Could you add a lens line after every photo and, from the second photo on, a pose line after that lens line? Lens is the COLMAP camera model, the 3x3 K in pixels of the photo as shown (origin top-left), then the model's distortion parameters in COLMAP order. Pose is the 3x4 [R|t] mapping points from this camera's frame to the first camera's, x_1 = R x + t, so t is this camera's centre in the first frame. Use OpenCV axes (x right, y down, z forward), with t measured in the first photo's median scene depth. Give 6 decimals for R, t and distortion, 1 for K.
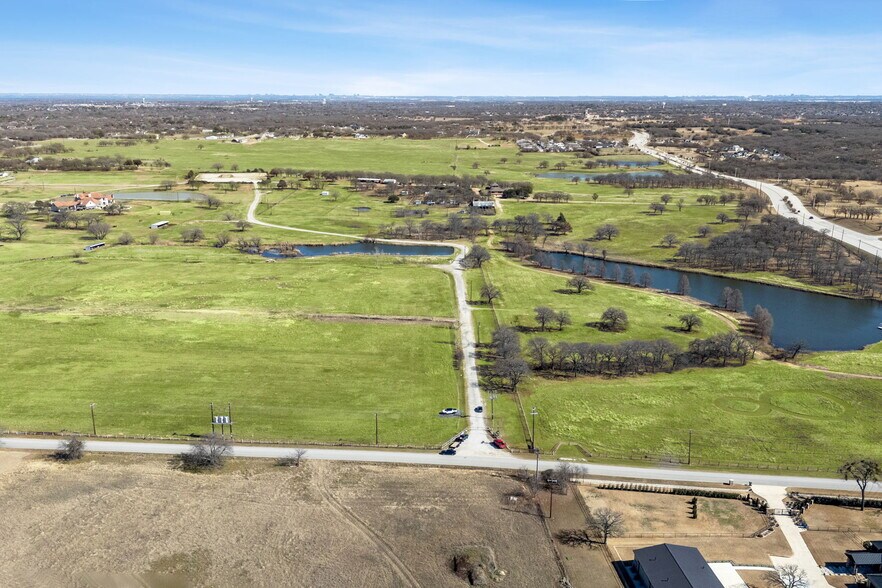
lens RADIAL K [[763.3, 0, 443.1], [0, 763.3, 307.0], [0, 0, 1]] dist [0.098997, -0.143054]
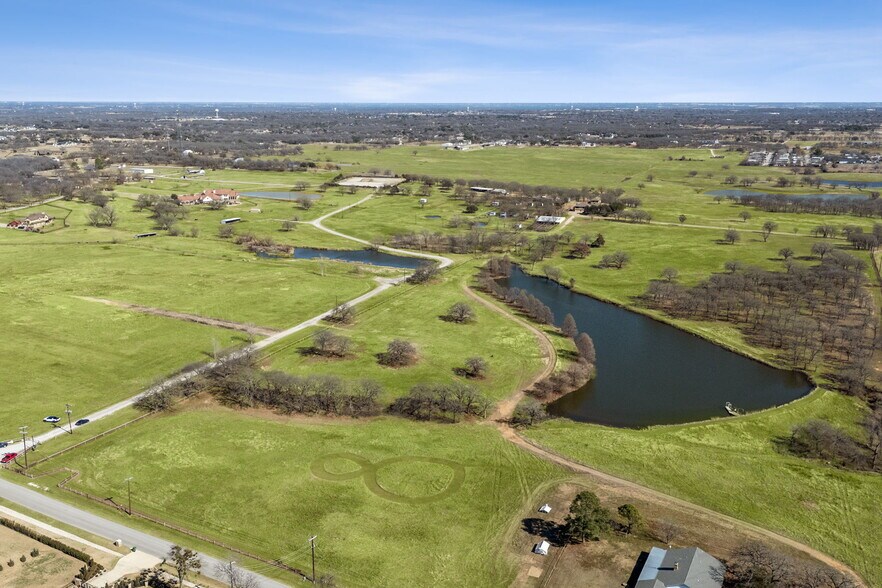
lens RADIAL K [[763.3, 0, 443.1], [0, 763.3, 307.0], [0, 0, 1]] dist [0.098997, -0.143054]
pose [[0.913839, 0.104116, -0.392502, 0.386995], [-0.107894, 0.994084, 0.012491, -0.033651], [0.391480, 0.030934, 0.919666, 0.125363]]
